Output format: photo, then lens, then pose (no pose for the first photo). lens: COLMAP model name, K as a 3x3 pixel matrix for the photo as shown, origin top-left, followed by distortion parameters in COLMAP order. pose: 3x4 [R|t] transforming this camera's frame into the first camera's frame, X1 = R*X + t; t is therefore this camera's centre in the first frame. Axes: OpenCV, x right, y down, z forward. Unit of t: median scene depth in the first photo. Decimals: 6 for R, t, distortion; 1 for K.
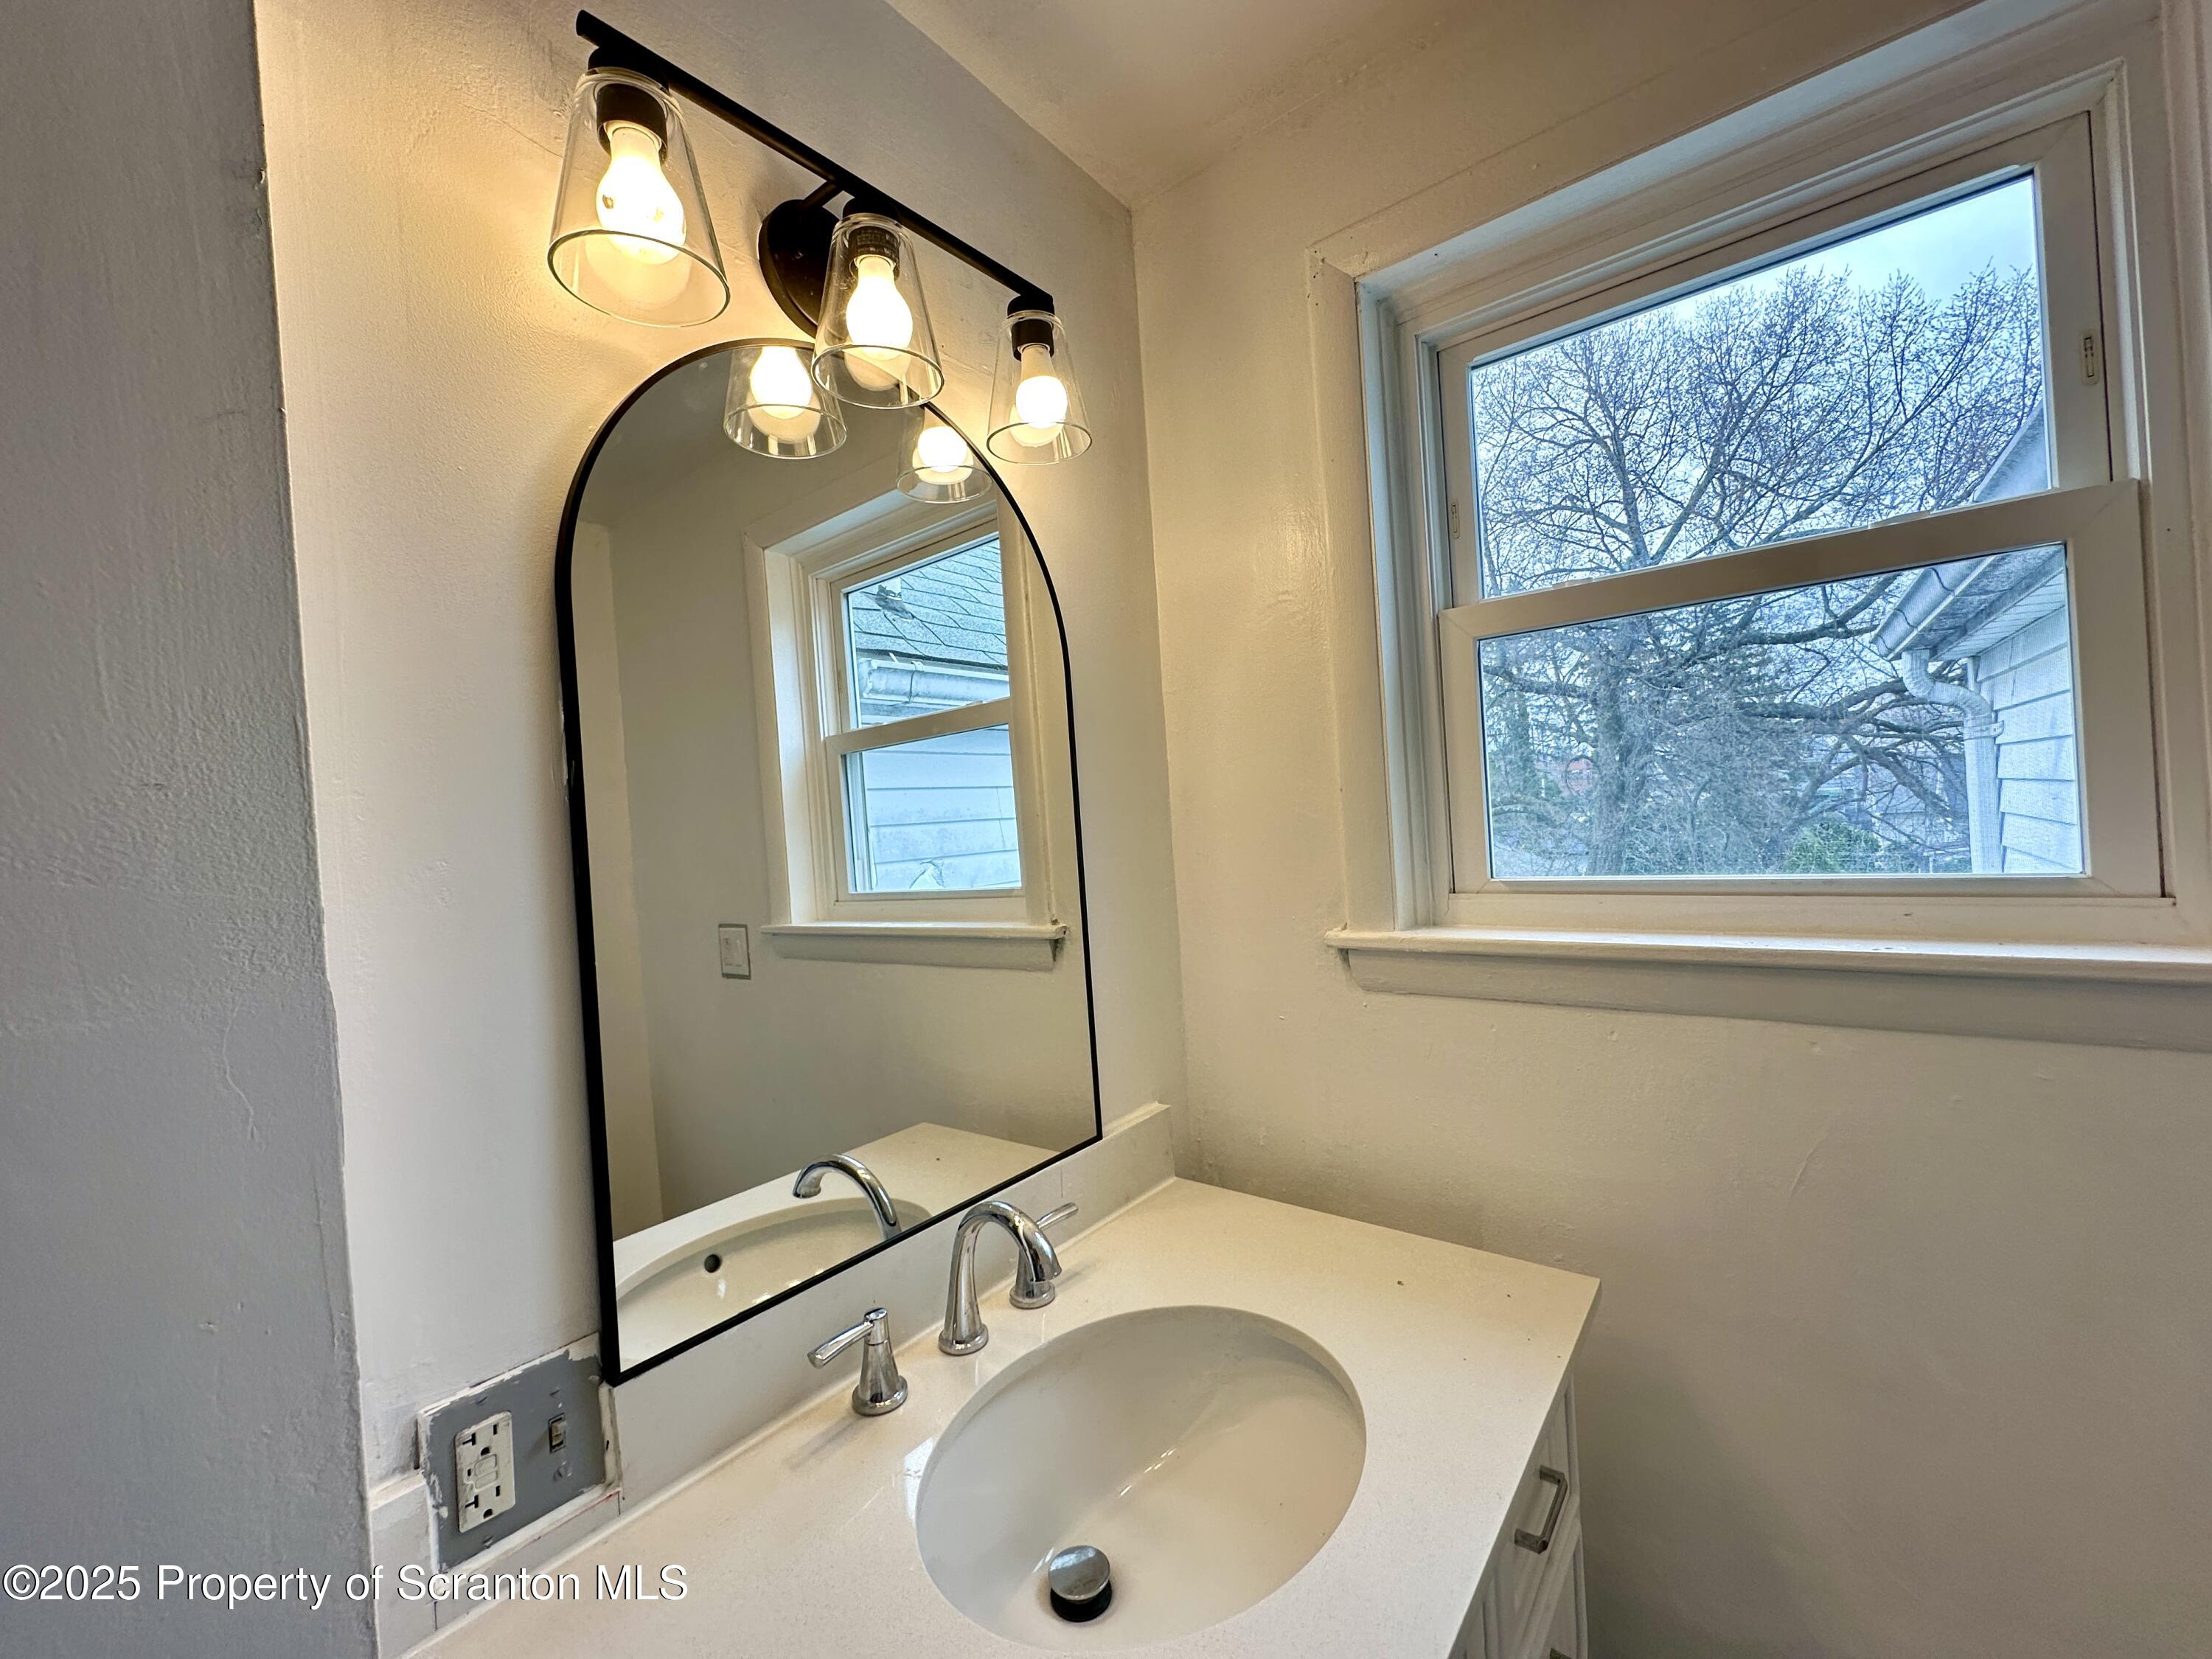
lens RADIAL K [[885.4, 0, 1101.3], [0, 885.4, 819.4], [0, 0, 1]] dist [0.002184, -0.000524]
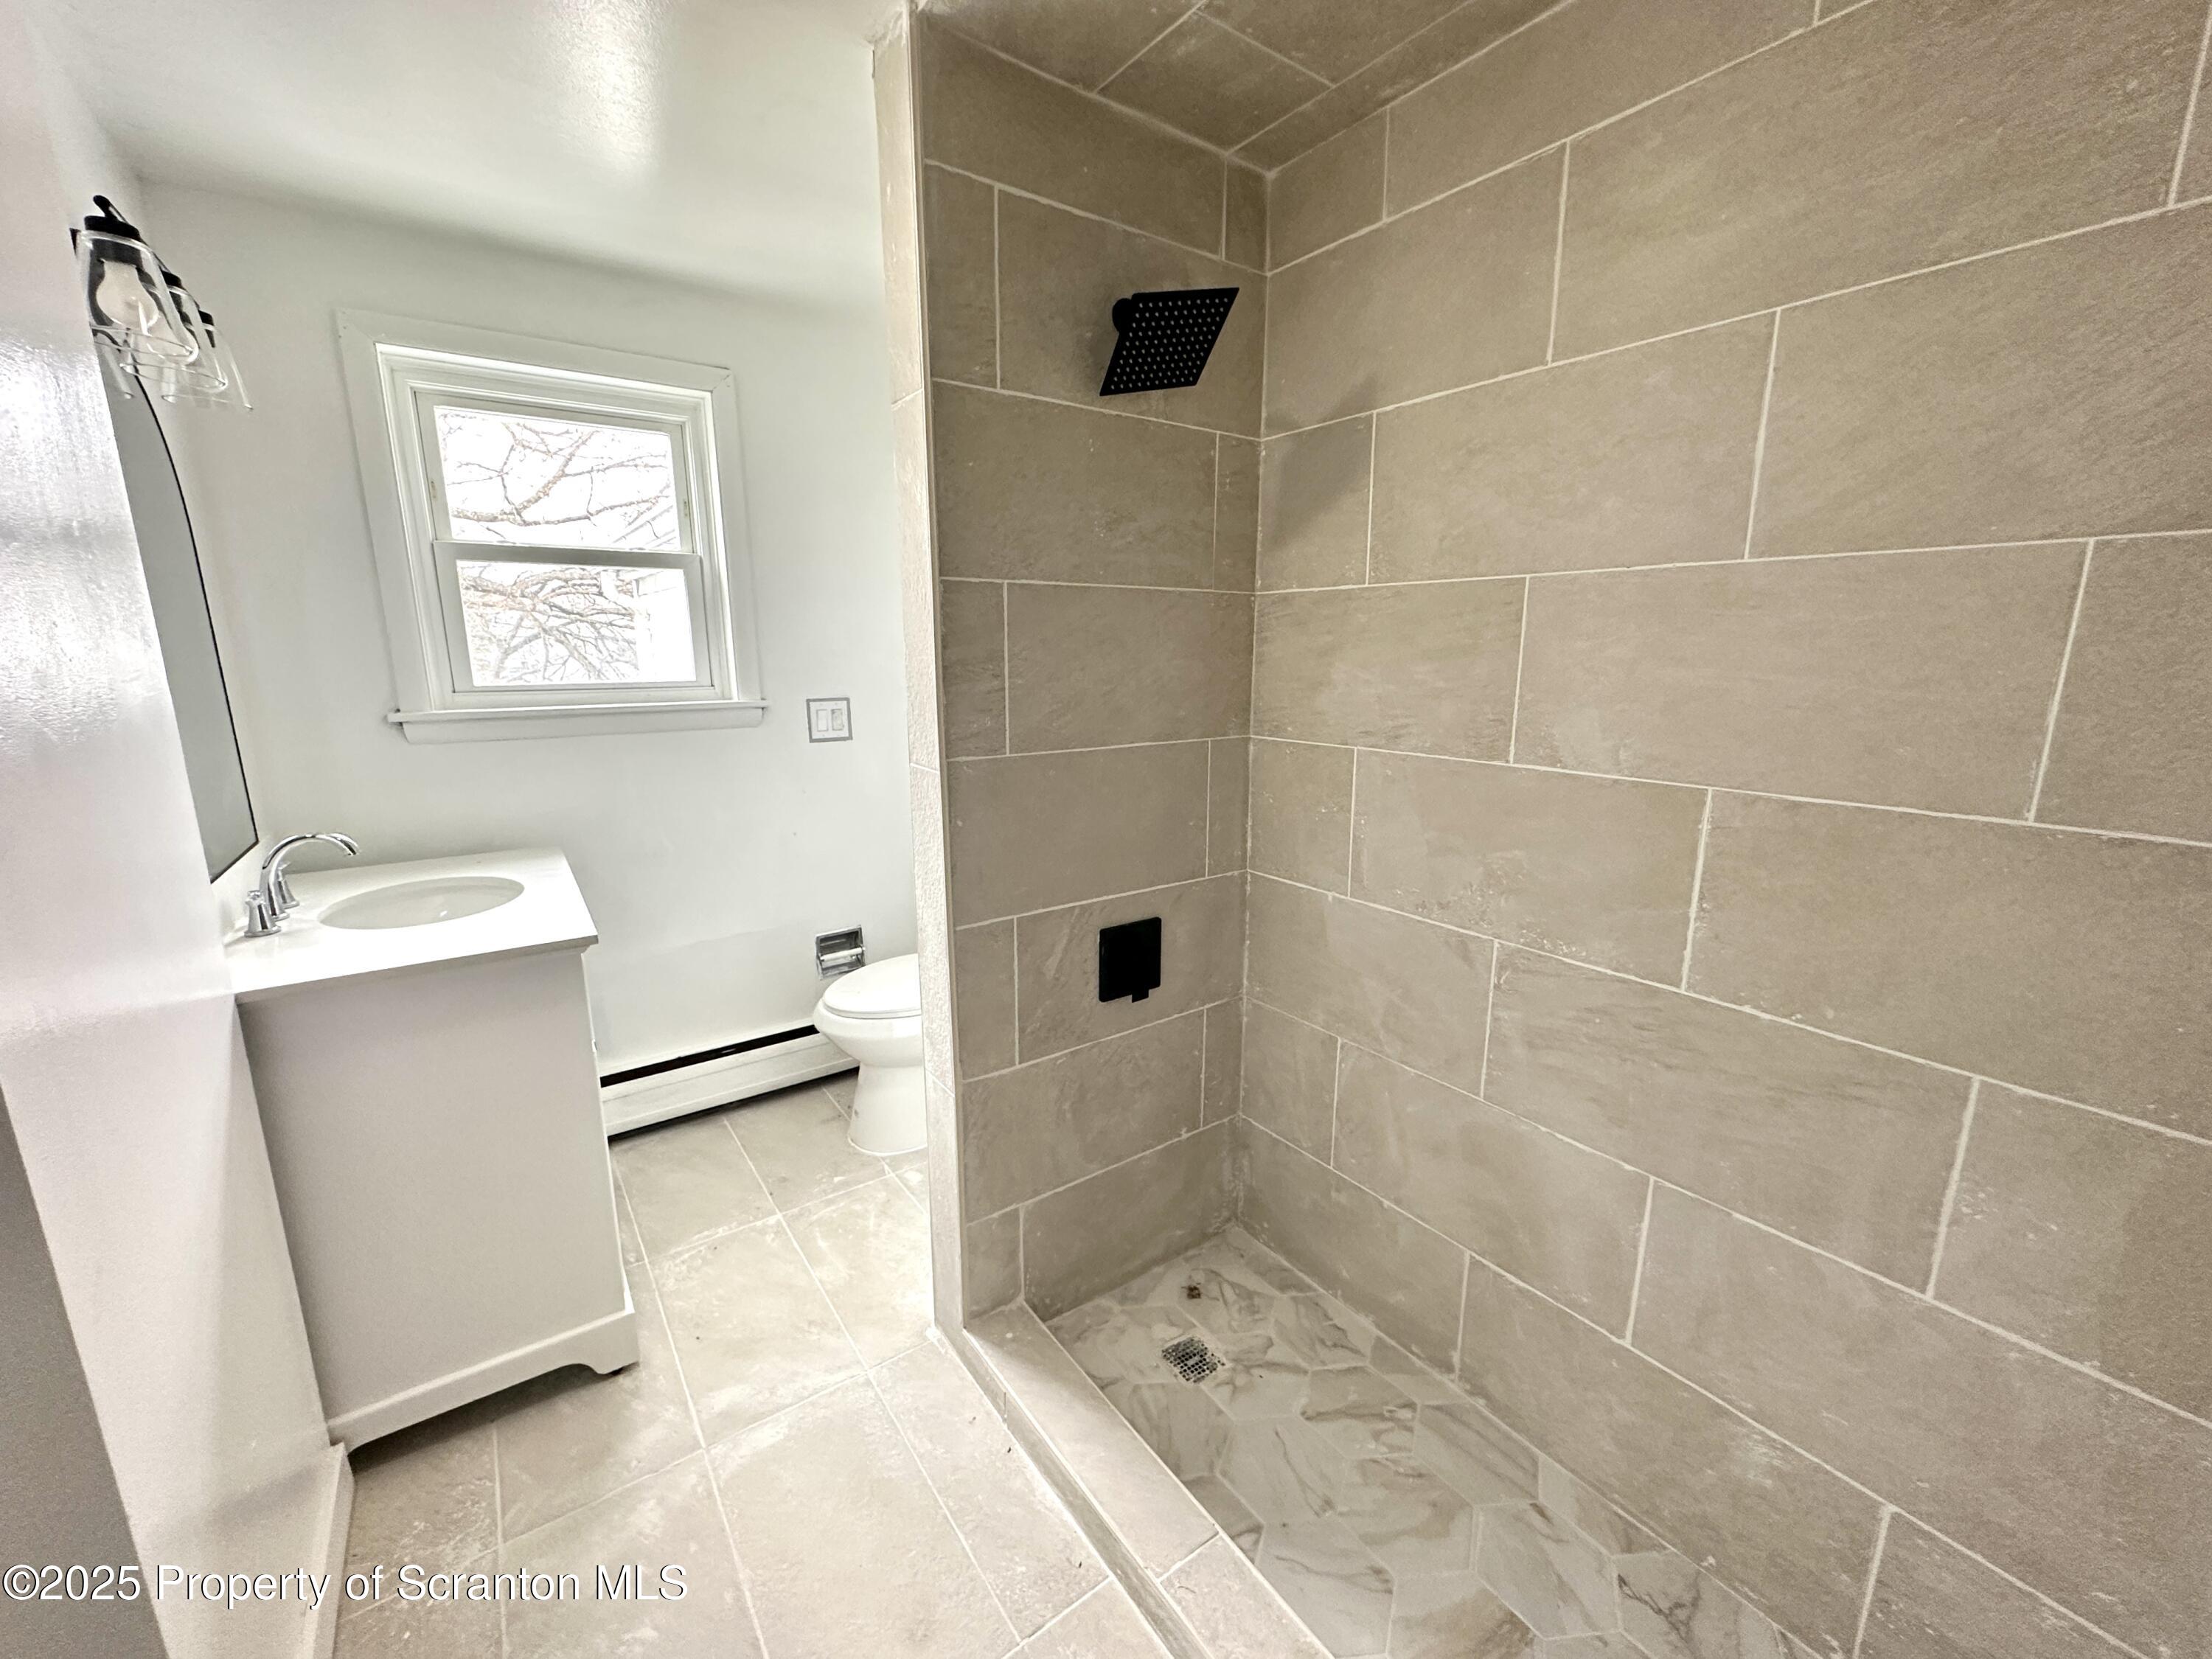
lens RADIAL K [[885.4, 0, 1108.6], [0, 885.4, 827.7], [0, 0, 1]] dist [0.002184, -0.000524]
pose [[0.286827, -0.133477, 0.948638, -0.097012], [-0.014419, 0.989532, 0.143591, 0.006931], [-0.957874, -0.054864, 0.281900, -0.084256]]
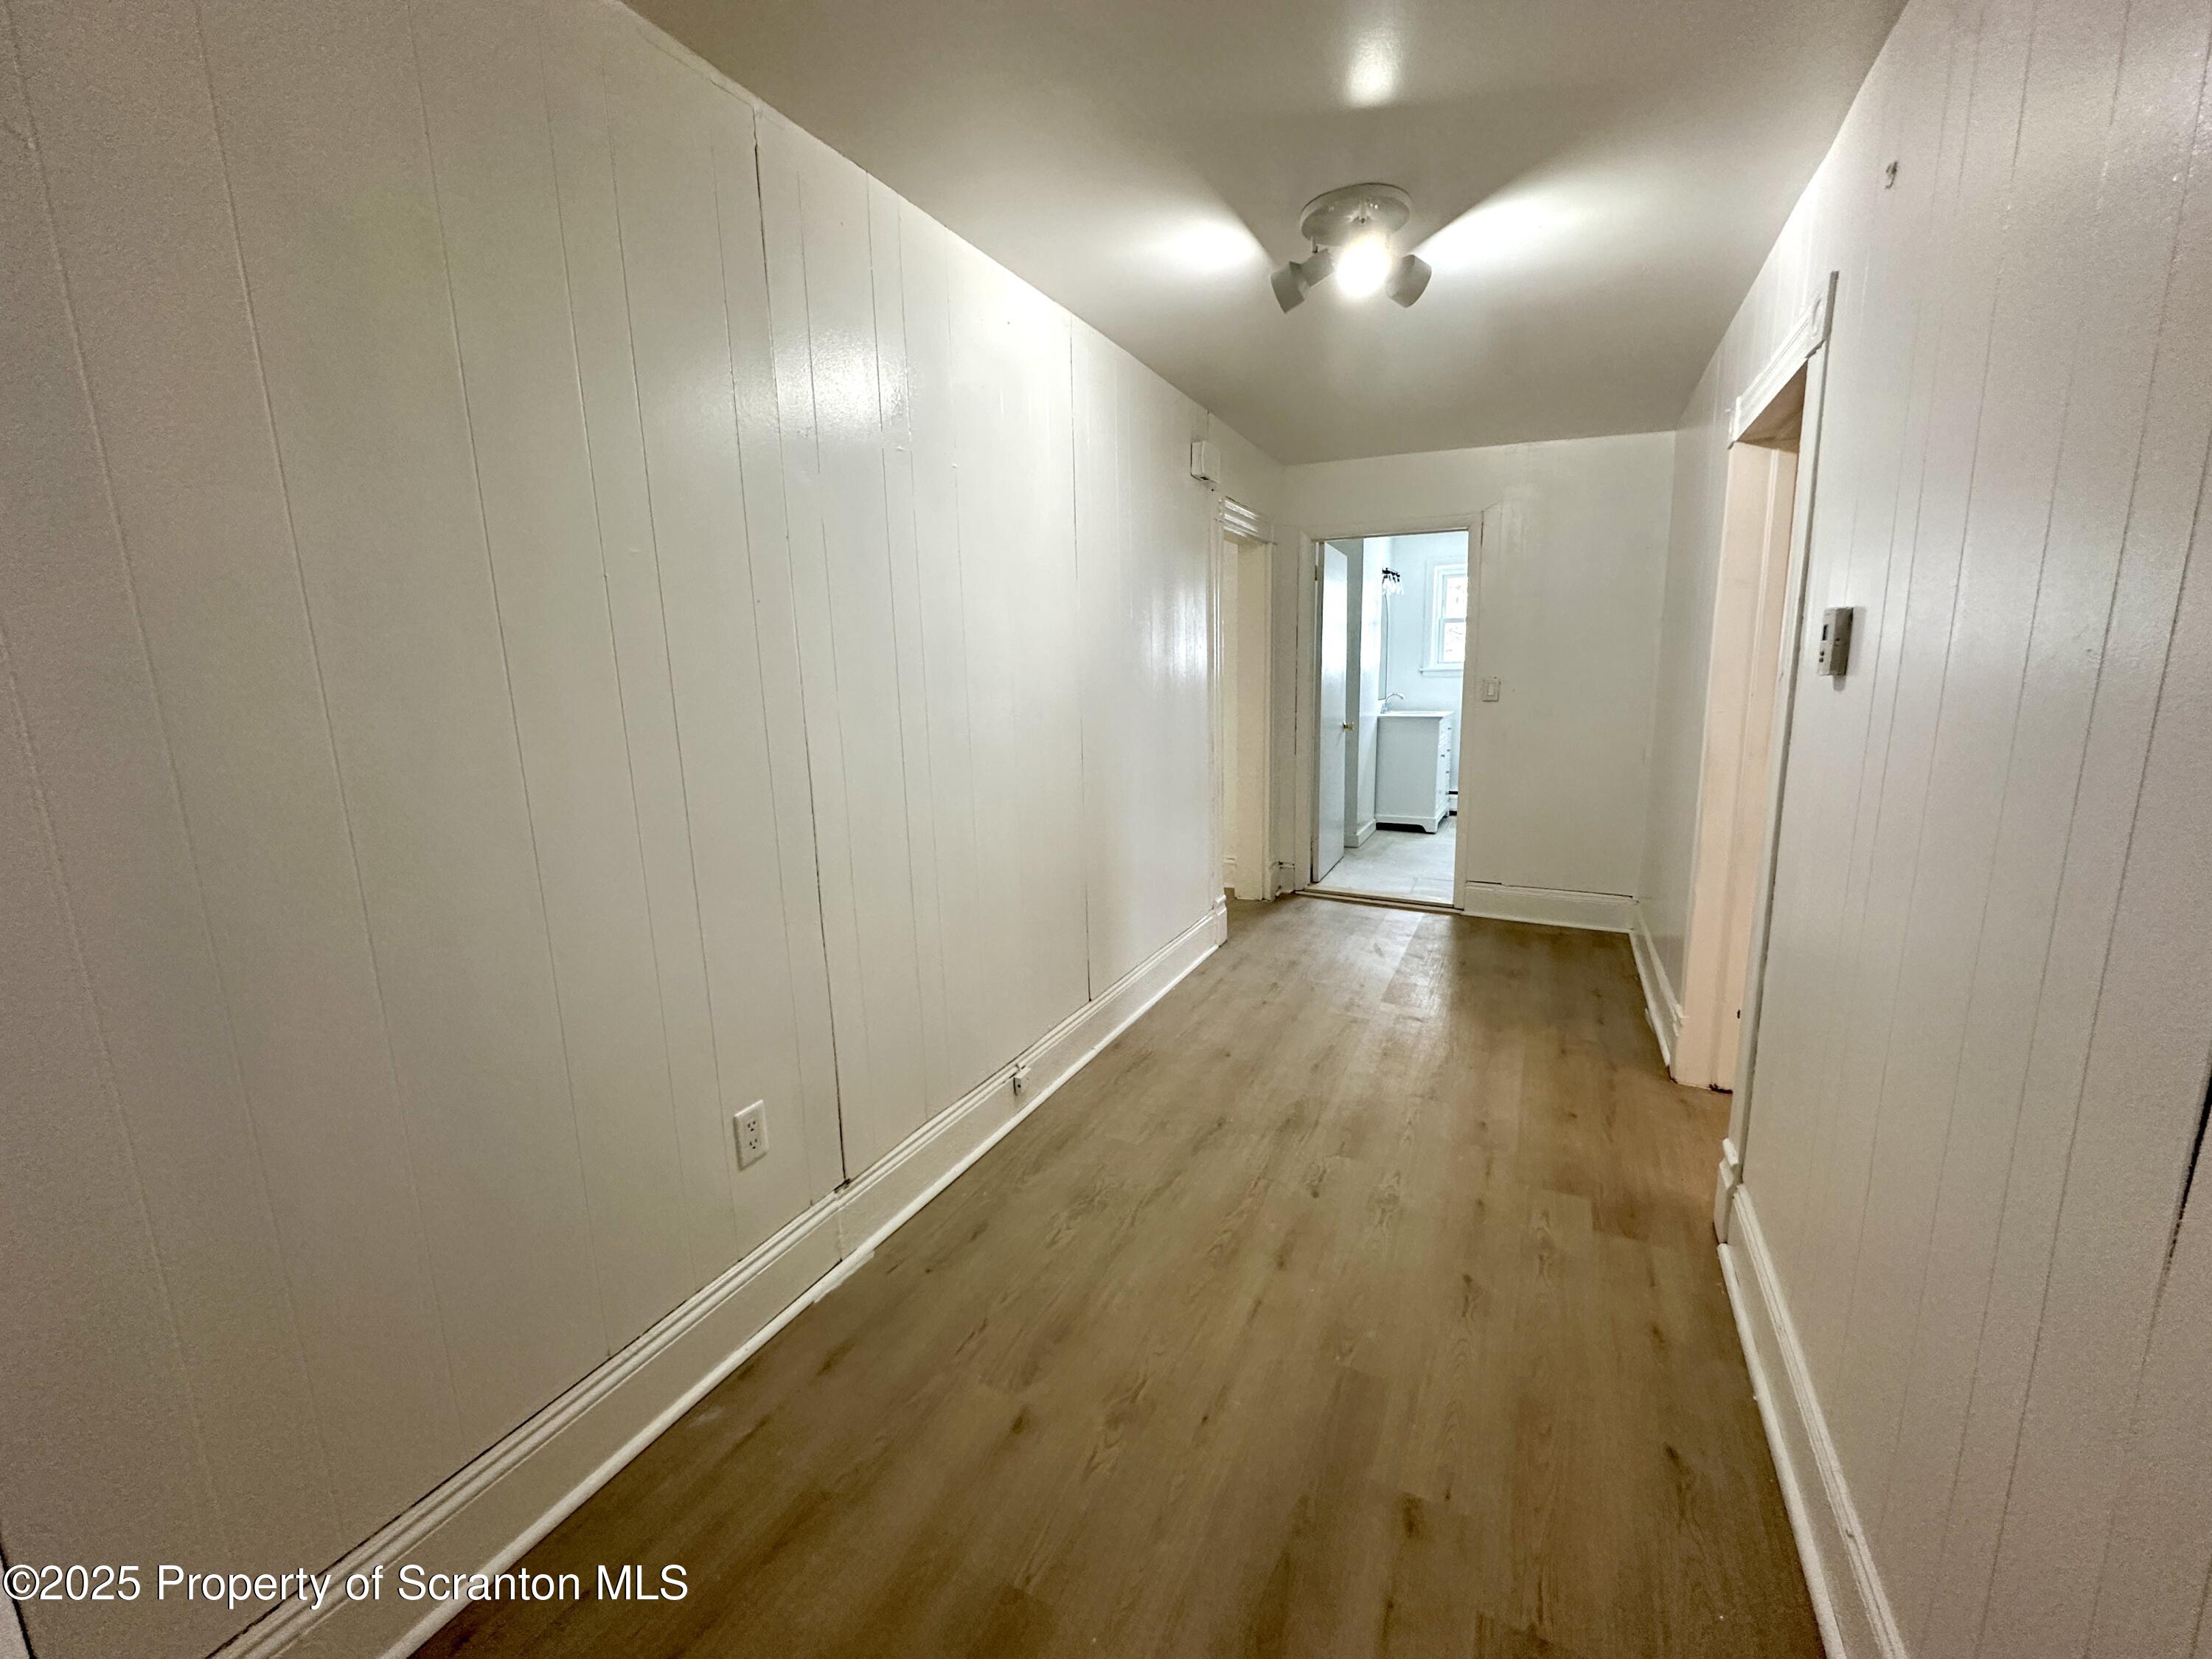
lens RADIAL K [[885.4, 0, 1107.9], [0, 885.4, 825.7], [0, 0, 1]] dist [0.002184, -0.000524]
pose [[0.979103, 0.004668, 0.203309, -0.301349], [-0.038385, 0.986008, 0.162215, 0.027632], [-0.199708, -0.166630, 0.965583, -0.458283]]
